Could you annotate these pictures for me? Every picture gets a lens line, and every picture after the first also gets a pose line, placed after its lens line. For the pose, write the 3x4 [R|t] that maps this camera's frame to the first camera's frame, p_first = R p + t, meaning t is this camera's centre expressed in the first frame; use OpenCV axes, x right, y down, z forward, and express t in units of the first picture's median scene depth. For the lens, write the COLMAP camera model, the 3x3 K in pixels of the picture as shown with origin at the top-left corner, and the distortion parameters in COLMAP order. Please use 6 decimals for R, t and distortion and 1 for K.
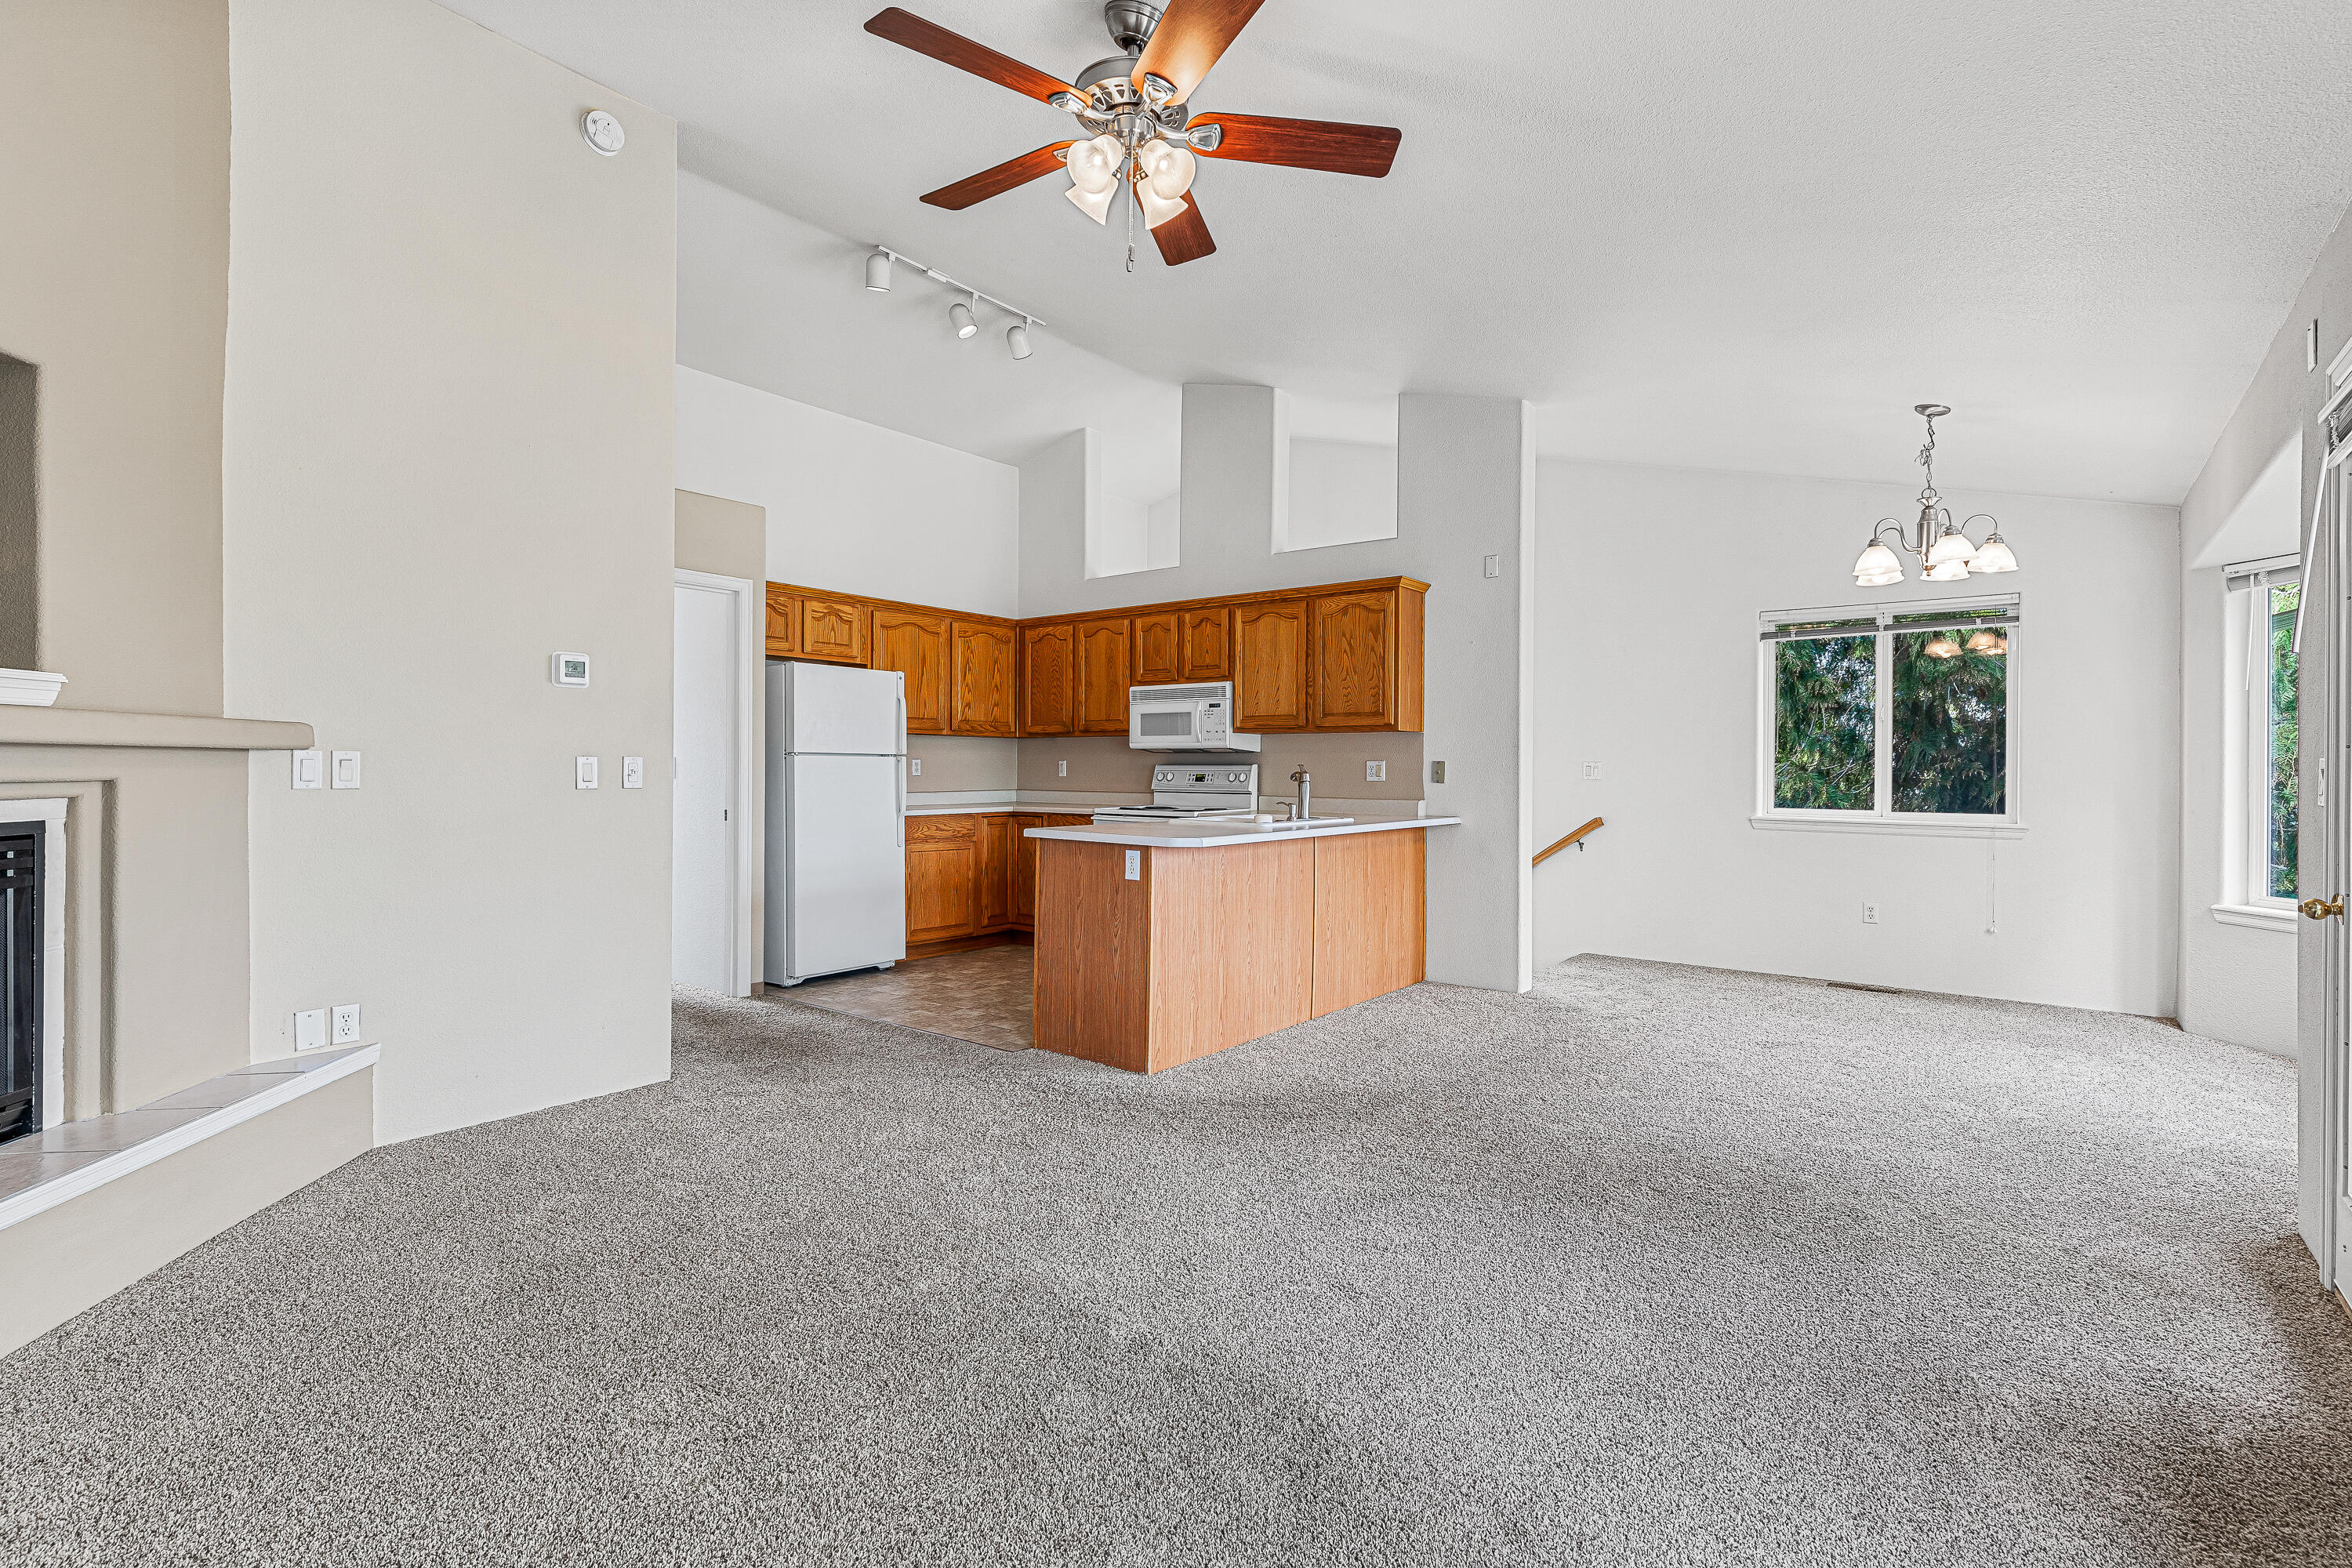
lens RADIAL K [[1062.2, 0, 1182.2], [0, 1062.2, 776.9], [0, 0, 1]] dist [0.004774, -0.001786]
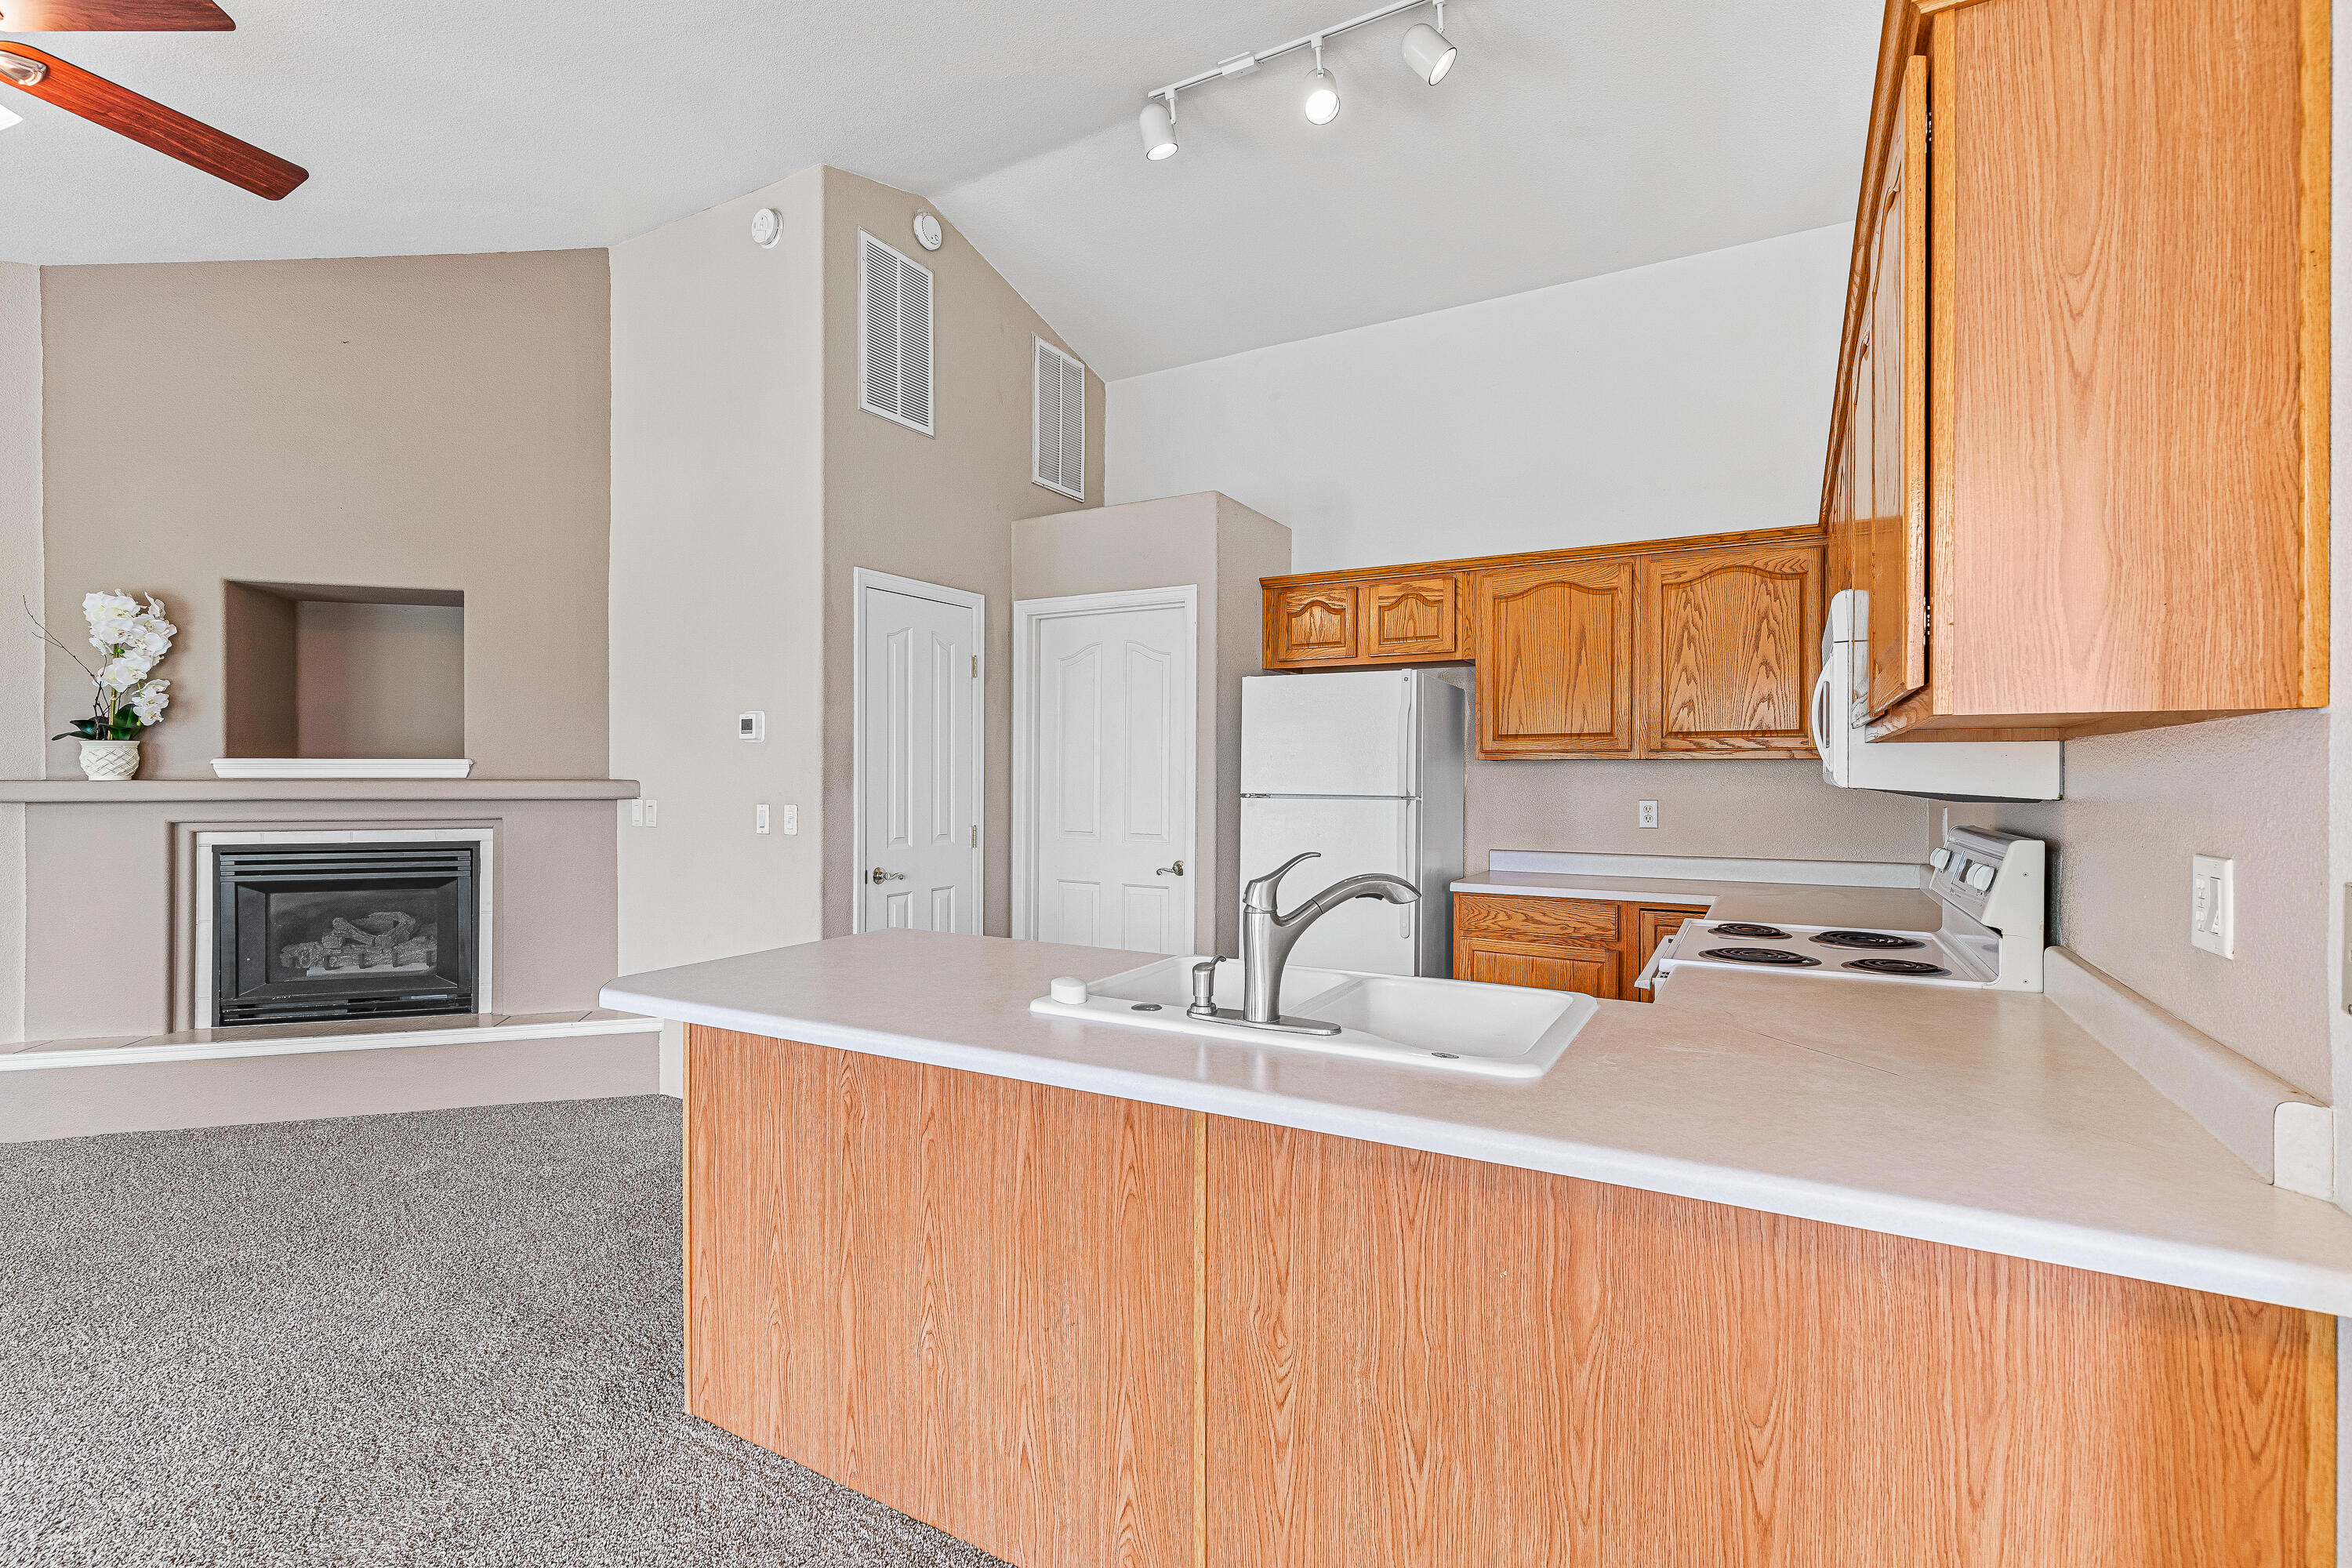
lens RADIAL K [[1062.2, 0, 1174.5], [0, 1062.2, 772.4], [0, 0, 1]] dist [0.004774, -0.001786]
pose [[0.151856, -0.008633, -0.988365, 0.346057], [-0.010082, 0.999896, -0.010283, -0.026712], [0.988351, 0.011526, 0.151753, 0.735389]]
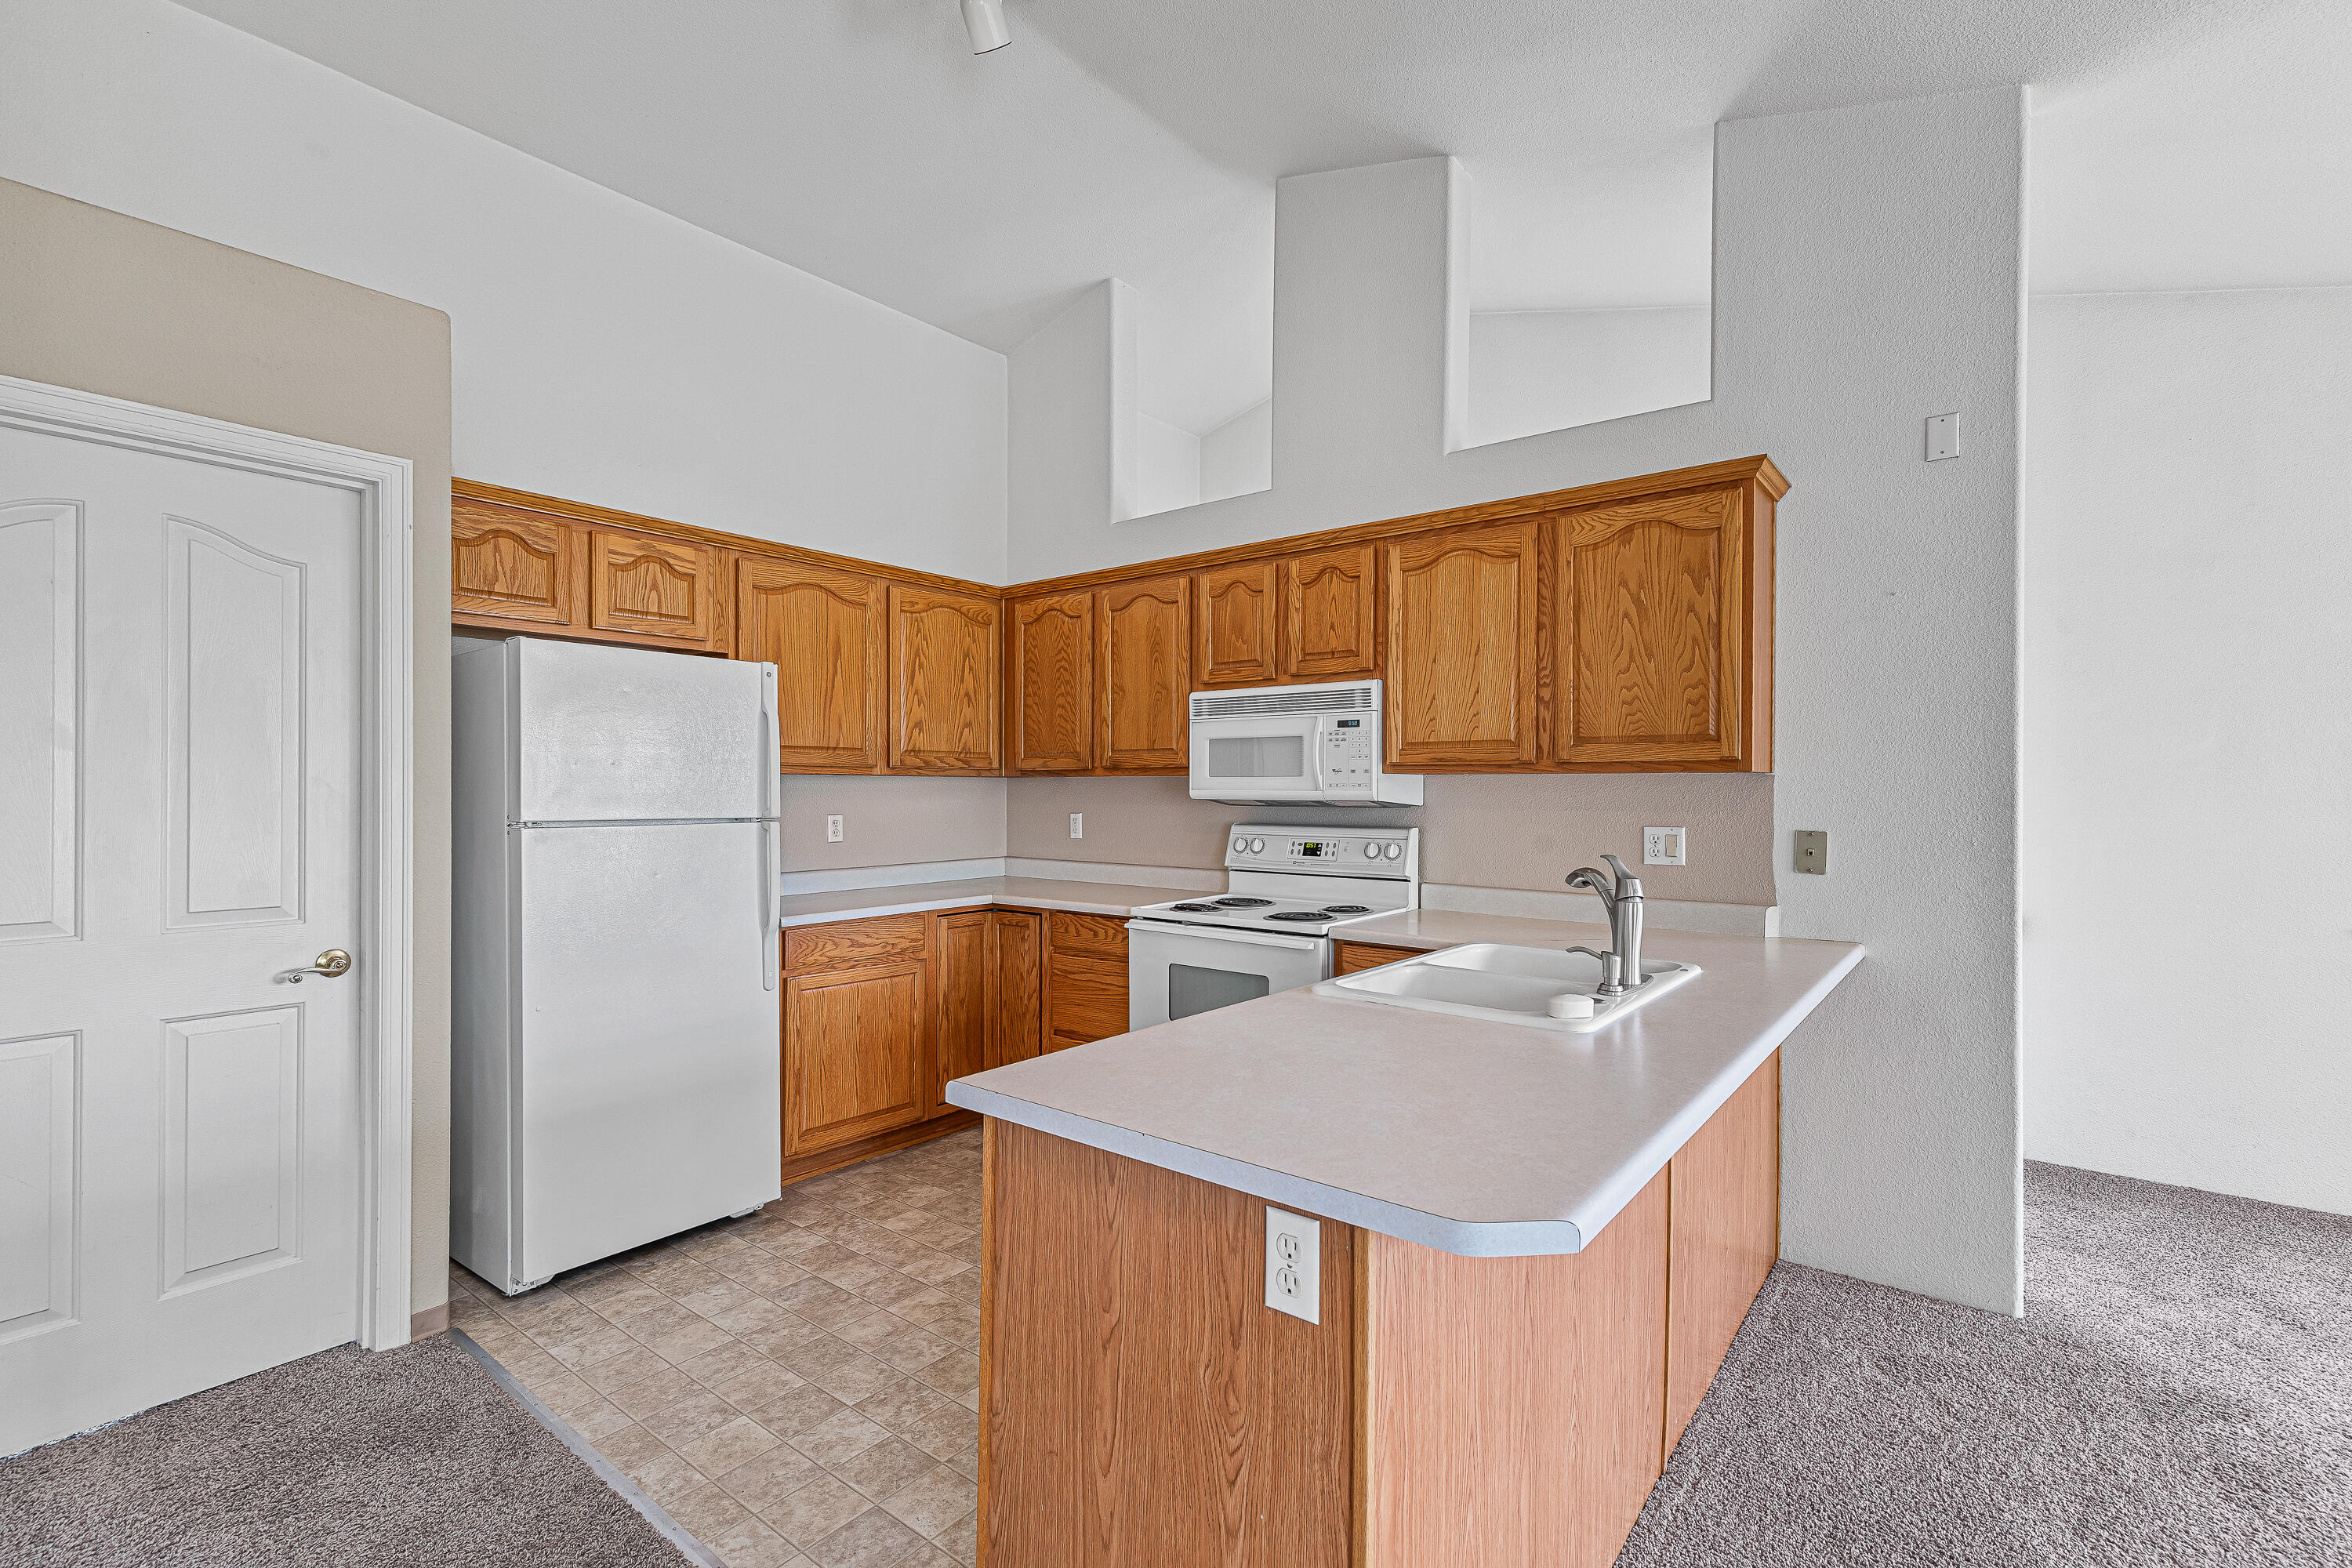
lens RADIAL K [[1062.2, 0, 1195.4], [0, 1062.2, 793.8], [0, 0, 1]] dist [0.004774, -0.001786]
pose [[0.999963, -0.003778, -0.007666, -0.045134], [0.003748, 0.999985, -0.003898, -0.029048], [0.007680, 0.003869, 0.999963, 0.451395]]
